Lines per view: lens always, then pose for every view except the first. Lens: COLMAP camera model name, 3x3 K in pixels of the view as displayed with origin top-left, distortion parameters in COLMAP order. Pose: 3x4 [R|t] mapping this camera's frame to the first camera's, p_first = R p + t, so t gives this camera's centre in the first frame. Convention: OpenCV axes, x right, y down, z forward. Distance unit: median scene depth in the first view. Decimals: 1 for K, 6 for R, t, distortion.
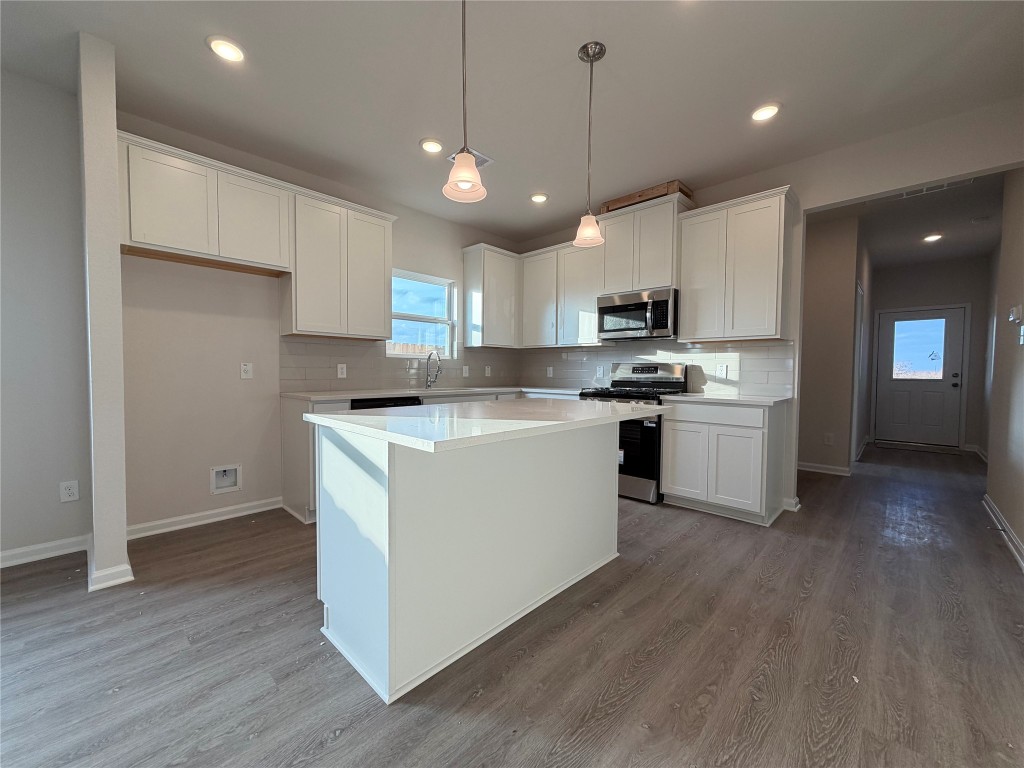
lens RADIAL K [[406.0, 0, 507.0], [0, 406.0, 386.2], [0, 0, 1]] dist [-0.002288, 0.001233]
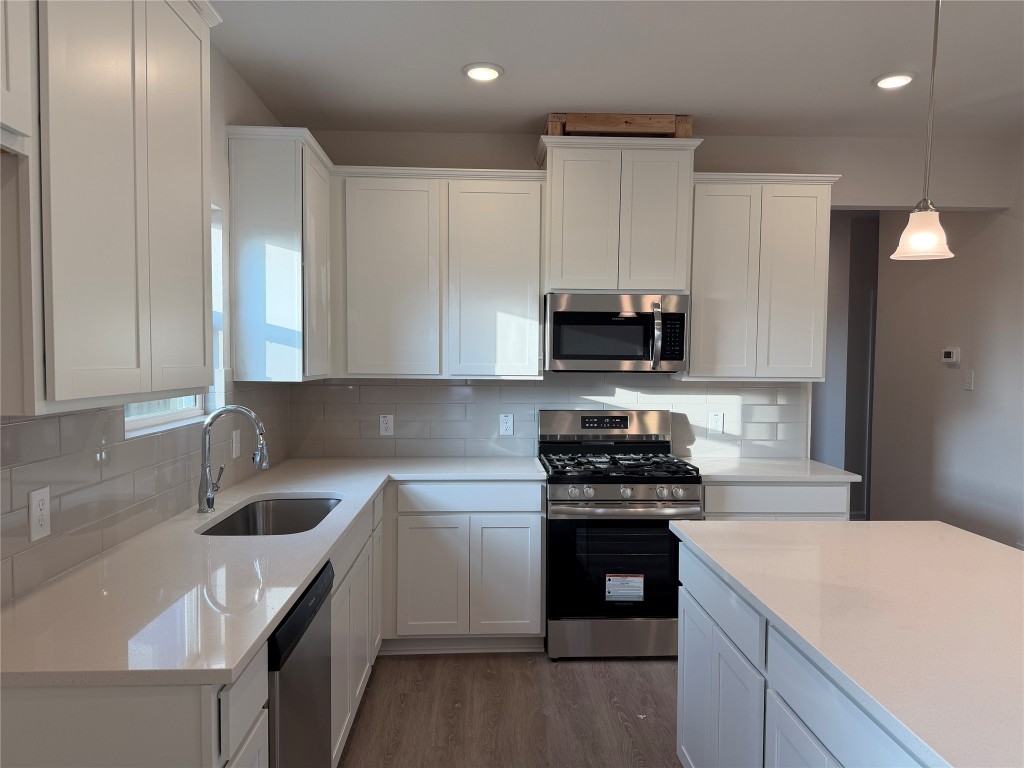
lens RADIAL K [[718.0, 0, 516.7], [0, 718.0, 385.7], [0, 0, 1]] dist [0.029989, -0.035184]
pose [[0.681914, -0.033656, 0.730658, -0.526480], [0.027537, 0.999414, 0.020335, -0.124003], [-0.730914, 0.006254, 0.682441, 0.421616]]
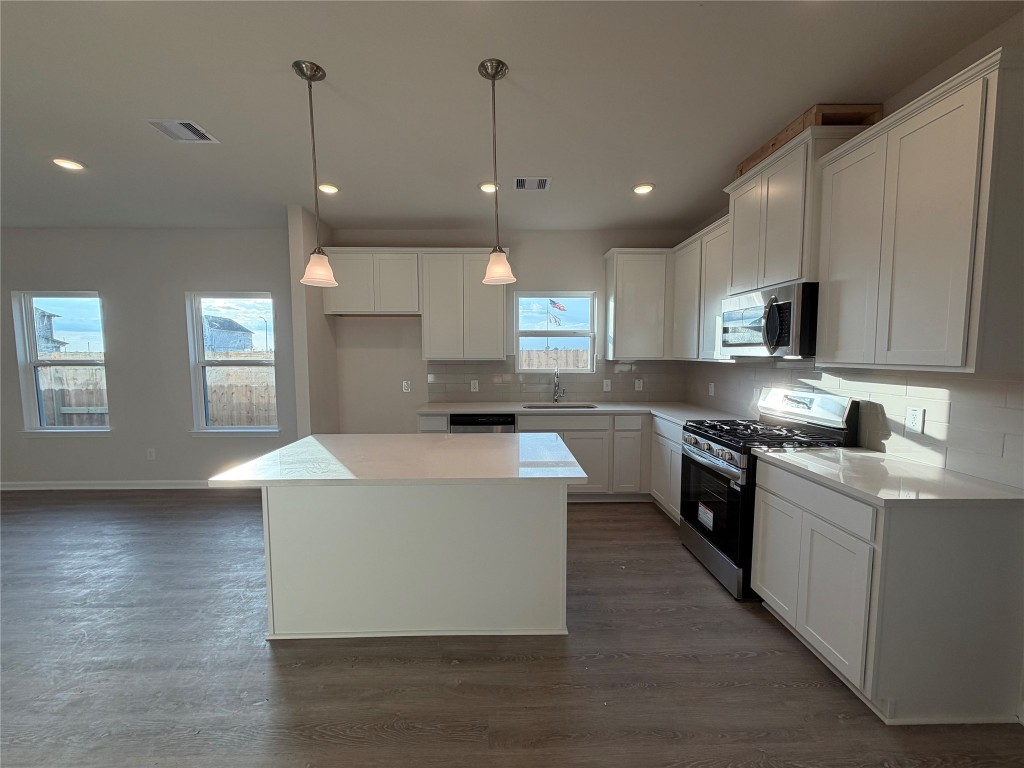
lens RADIAL K [[406.0, 0, 509.1], [0, 406.0, 385.6], [0, 0, 1]] dist [-0.002288, 0.001233]
pose [[0.710330, 0.045887, -0.702372, 0.503094], [-0.019374, 0.998769, 0.045658, -0.093560], [0.703603, -0.018824, 0.710344, 0.209067]]
